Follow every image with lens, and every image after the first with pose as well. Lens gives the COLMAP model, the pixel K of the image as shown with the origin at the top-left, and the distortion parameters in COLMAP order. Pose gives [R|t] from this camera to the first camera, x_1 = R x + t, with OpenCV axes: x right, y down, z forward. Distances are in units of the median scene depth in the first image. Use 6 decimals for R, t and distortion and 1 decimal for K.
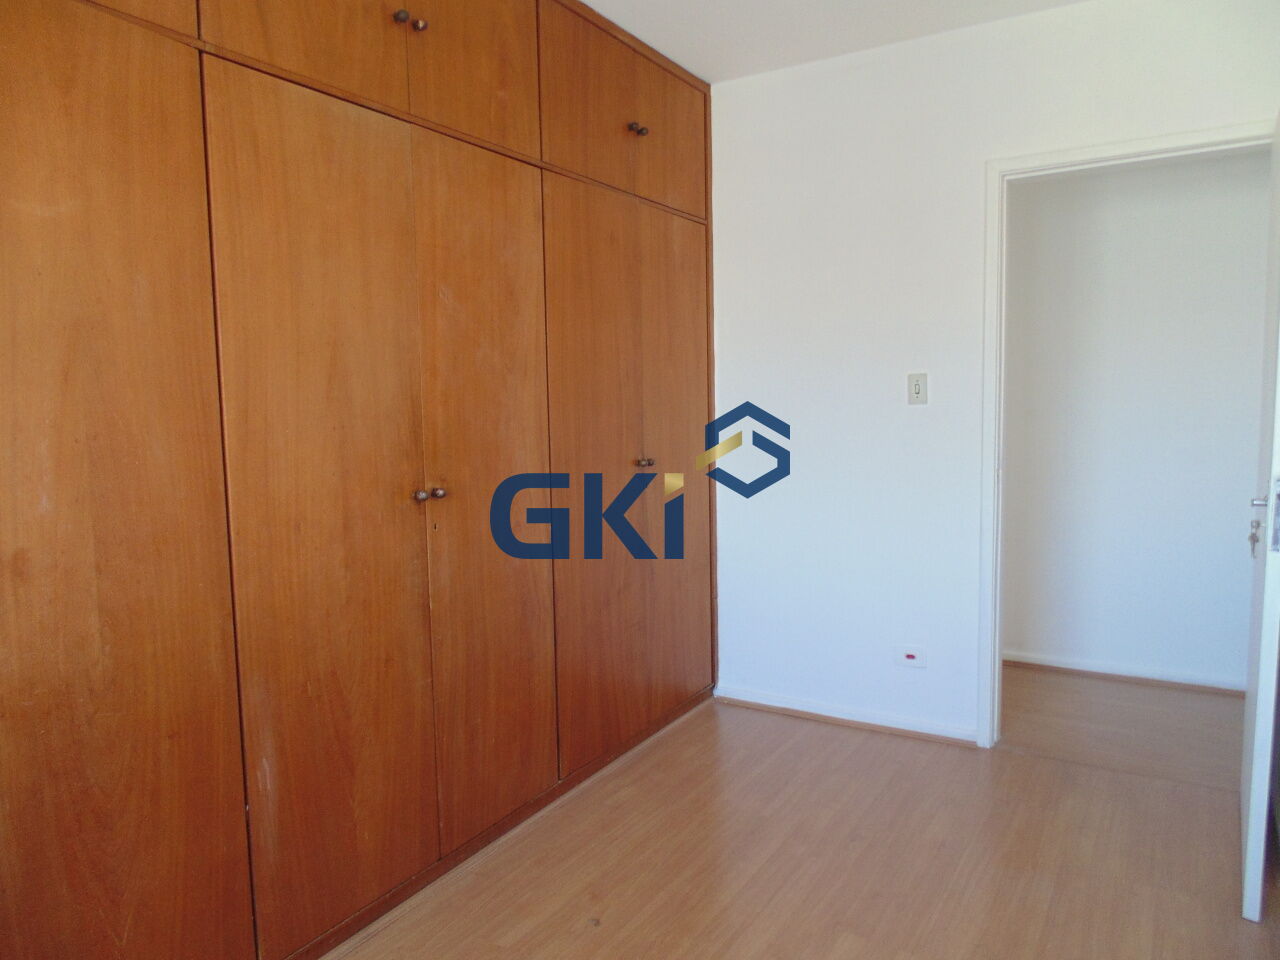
lens RADIAL K [[885.9, 0, 640.0], [0, 885.9, 480.0], [0, 0, 1]] dist [-0.002145, -0.000534]
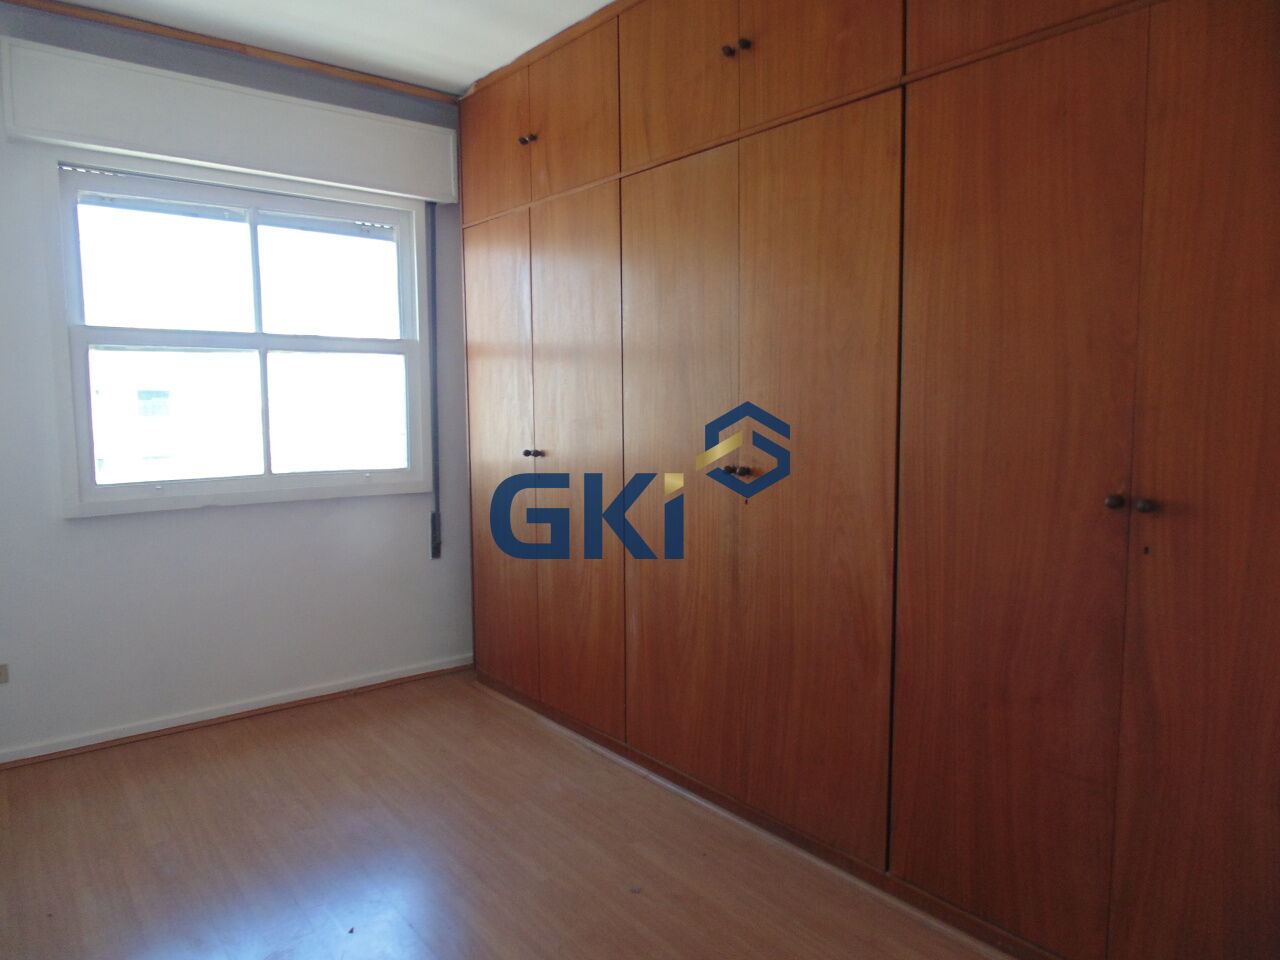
lens RADIAL K [[873.2, 0, 640.0], [0, 873.2, 480.0], [0, 0, 1]] dist [0.024481, -0.000076]
pose [[-0.346616, 0.101984, -0.932447, 0.826916], [-0.077721, 0.987531, 0.136899, -0.113166], [0.934782, 0.119922, -0.334367, 1.245344]]
